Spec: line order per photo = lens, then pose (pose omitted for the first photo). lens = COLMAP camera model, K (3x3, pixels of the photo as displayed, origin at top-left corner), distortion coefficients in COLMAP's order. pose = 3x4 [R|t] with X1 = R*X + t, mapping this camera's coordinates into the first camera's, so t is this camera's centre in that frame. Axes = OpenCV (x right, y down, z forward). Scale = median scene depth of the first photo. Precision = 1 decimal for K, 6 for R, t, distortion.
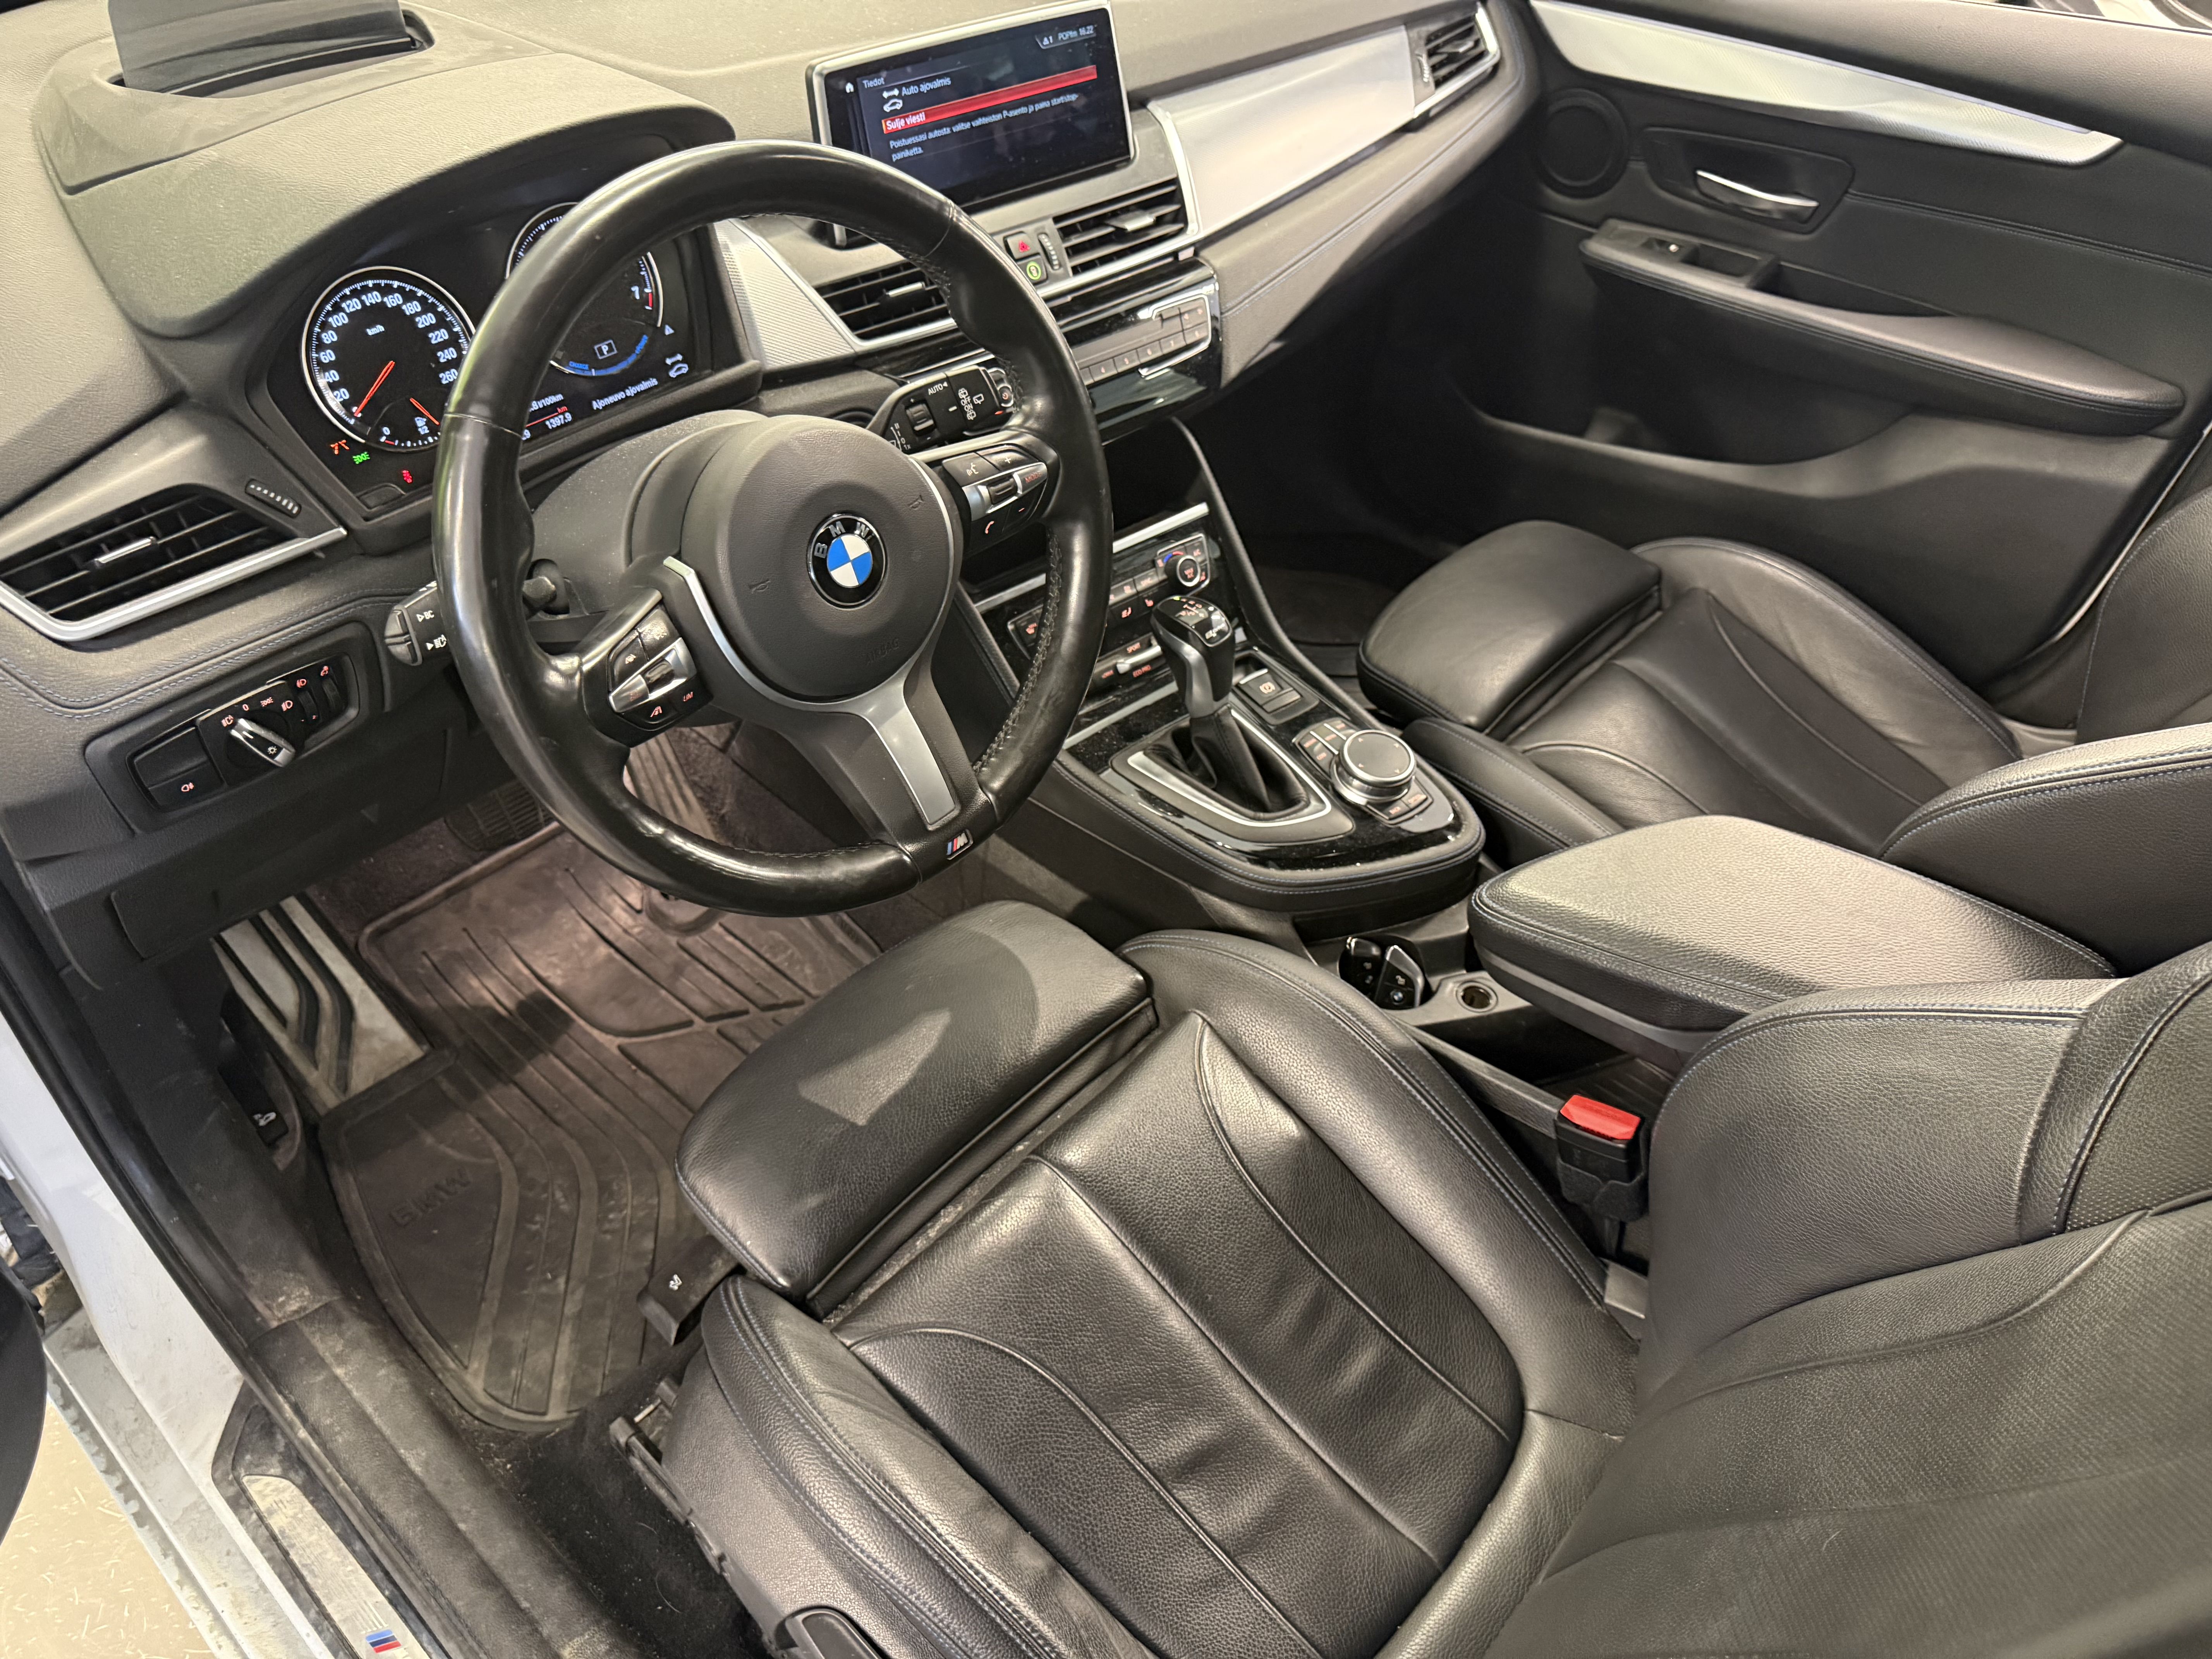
lens RADIAL K [[1552.5, 0, 1099.2], [0, 1552.5, 894.4], [0, 0, 1]] dist [0.005389, -0.069206]
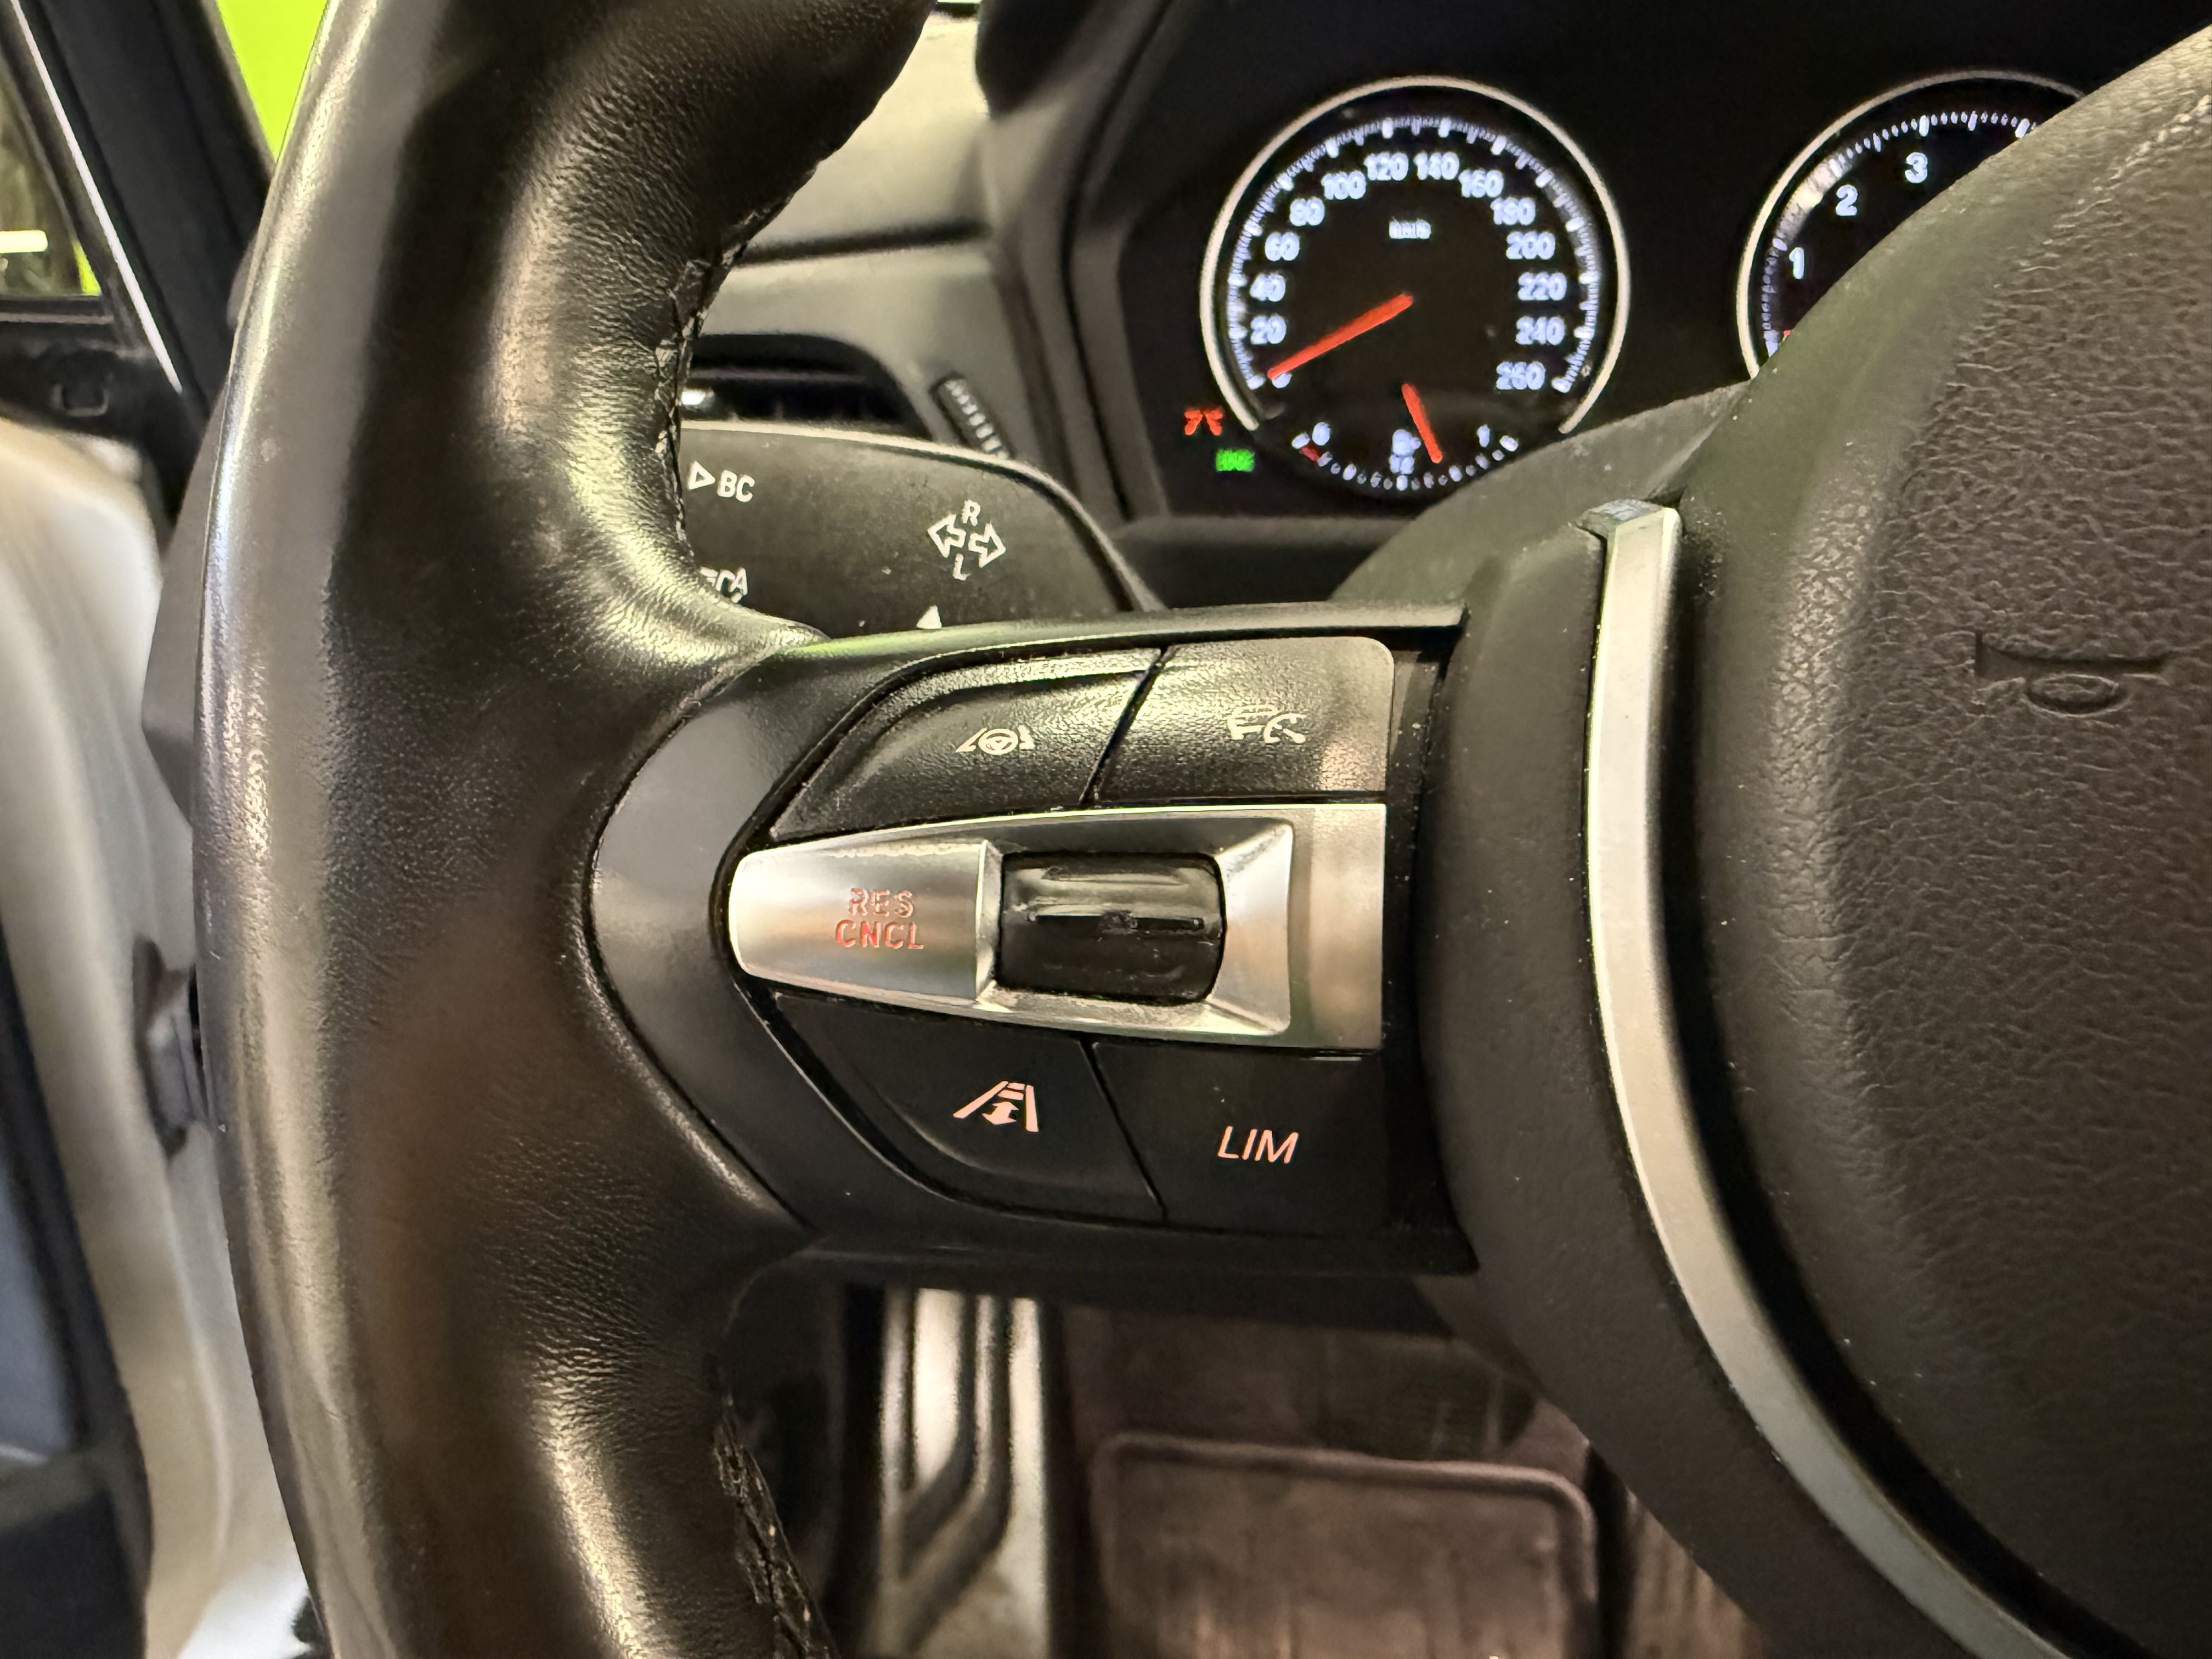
lens RADIAL K [[1638.1, 0, 998.5], [0, 1638.1, 830.5], [0, 0, 1]] dist [-0.004182, -0.001040]
pose [[0.587795, 0.287690, -0.756129, -0.113879], [-0.567528, 0.812710, -0.131963, -0.082367], [0.576549, 0.506692, 0.640980, 0.608721]]
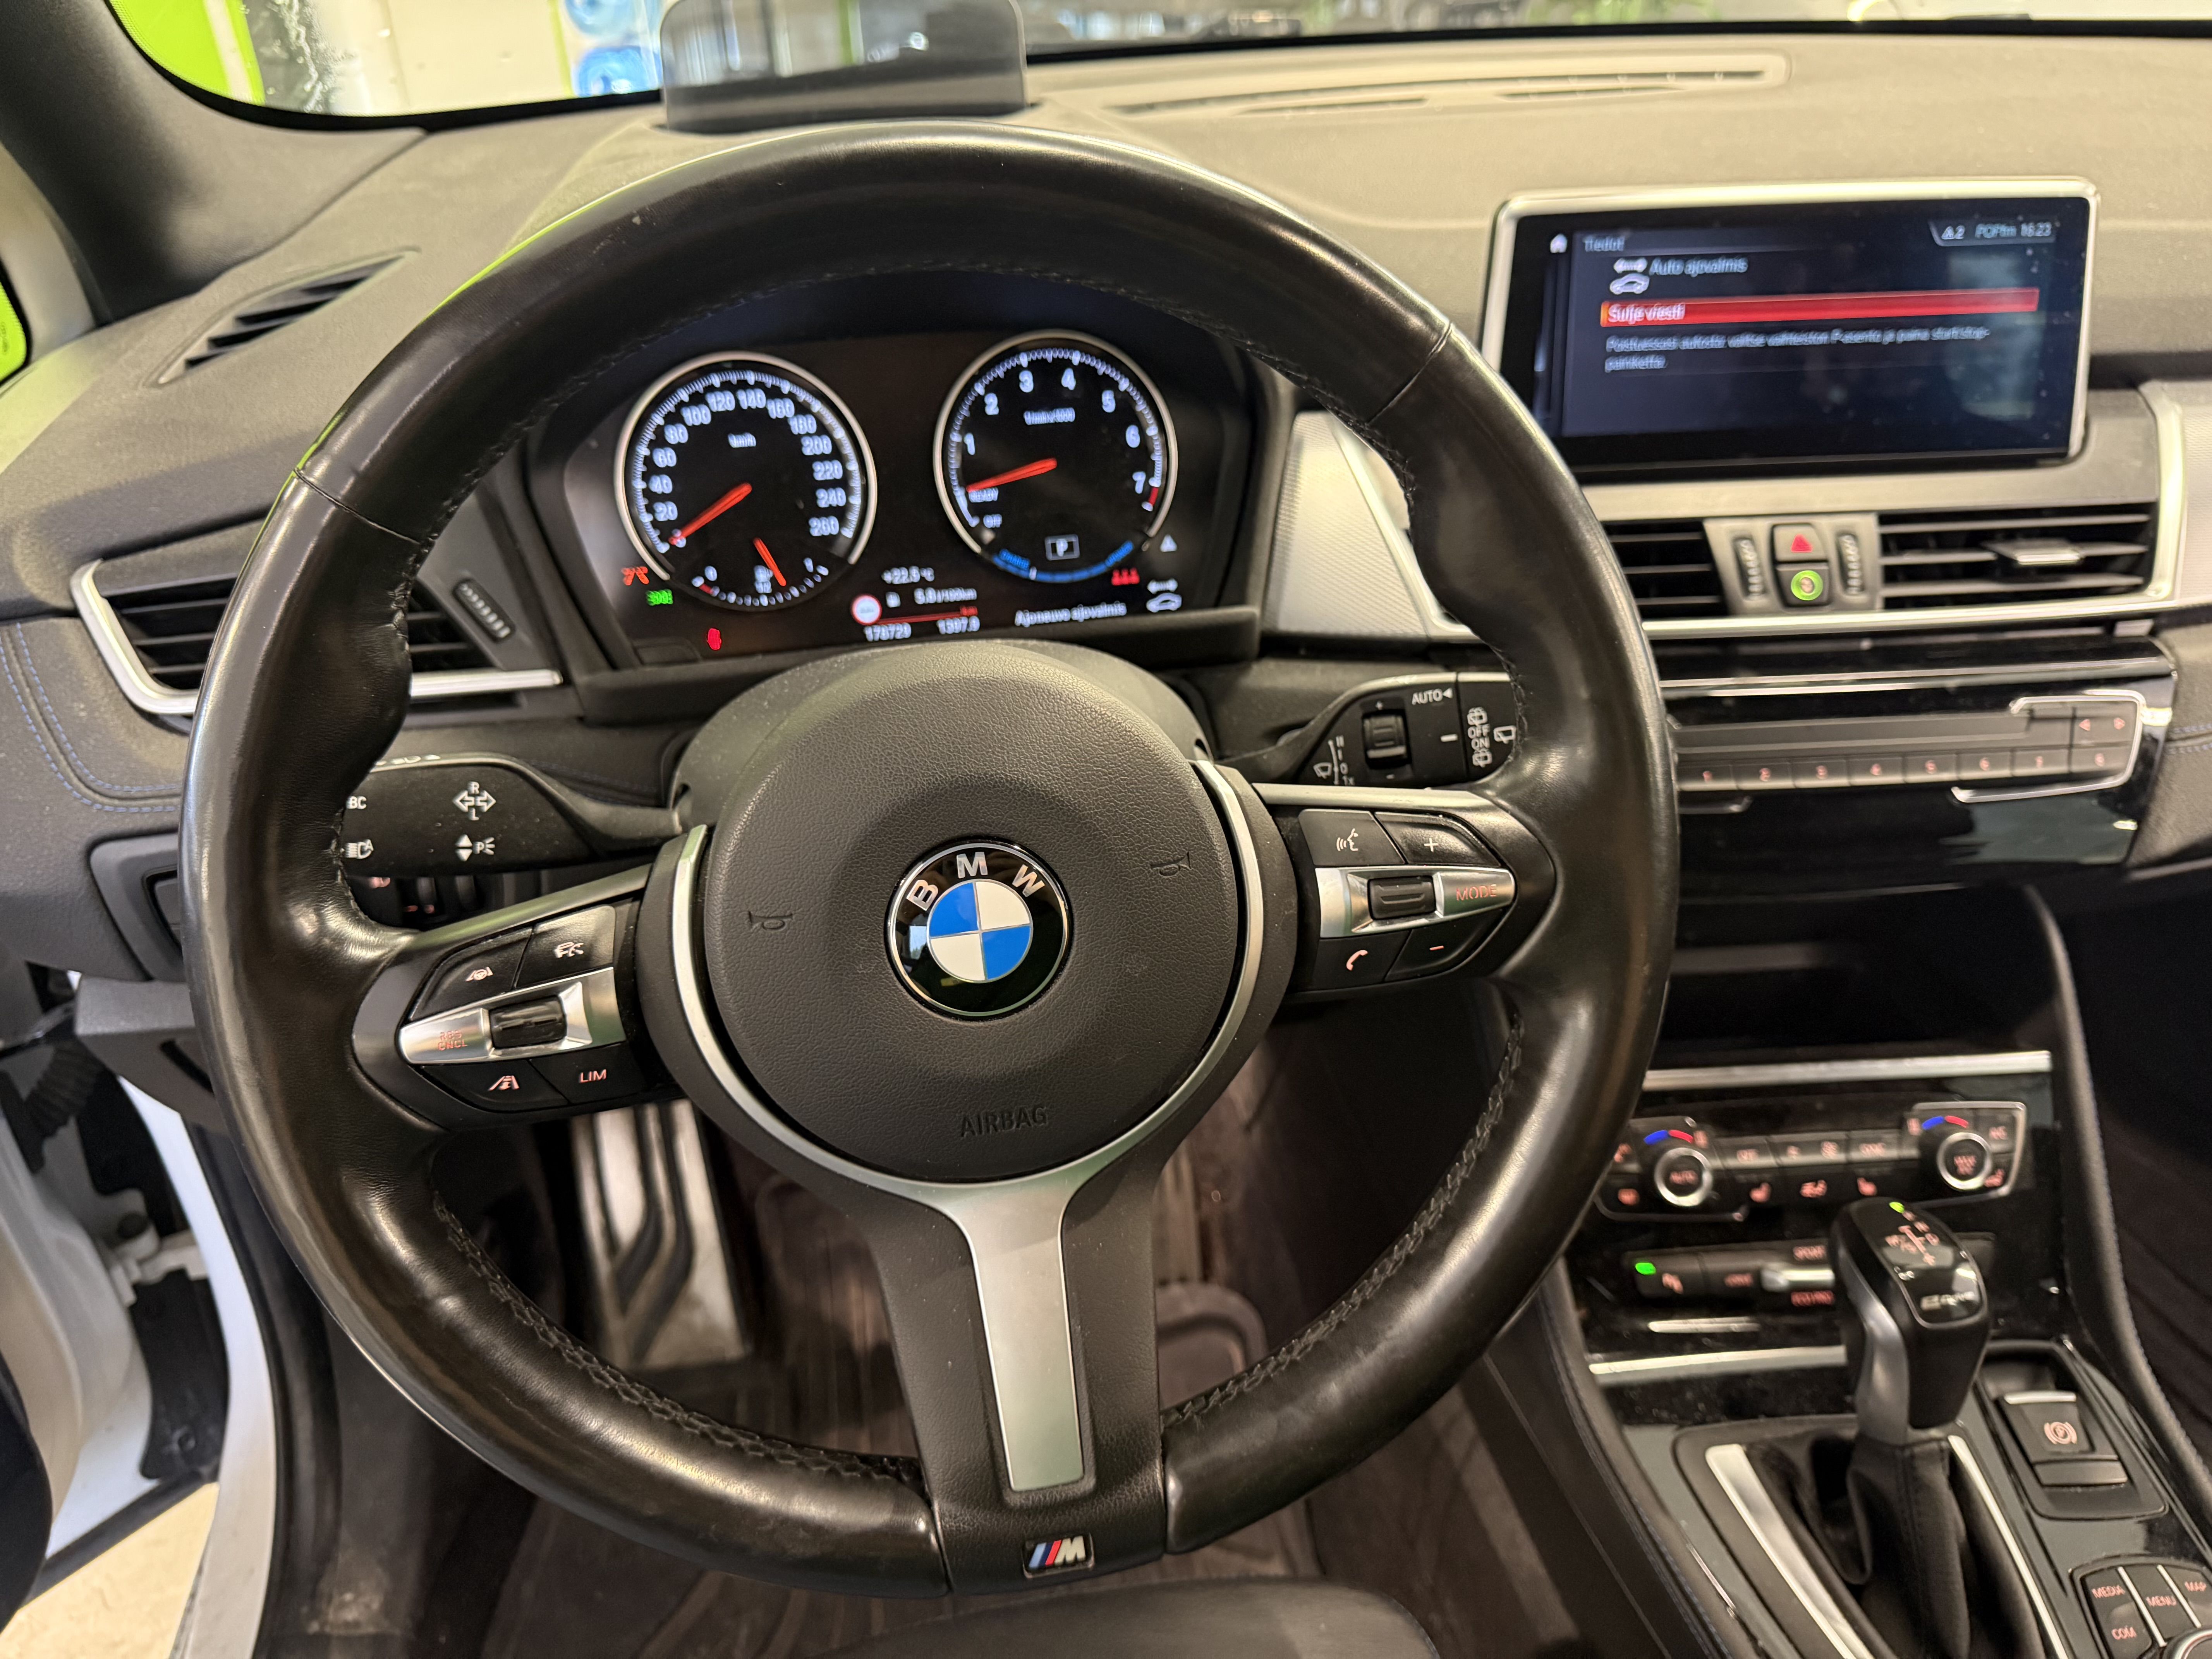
lens RADIAL K [[1600.7, 0, 1109.6], [0, 1600.7, 870.9], [0, 0, 1]] dist [0.043334, -0.083612]
pose [[0.805459, 0.280791, -0.521912, 0.097067], [-0.393106, 0.912155, -0.115931, -0.138973], [0.443512, 0.298544, 0.845085, 0.426468]]
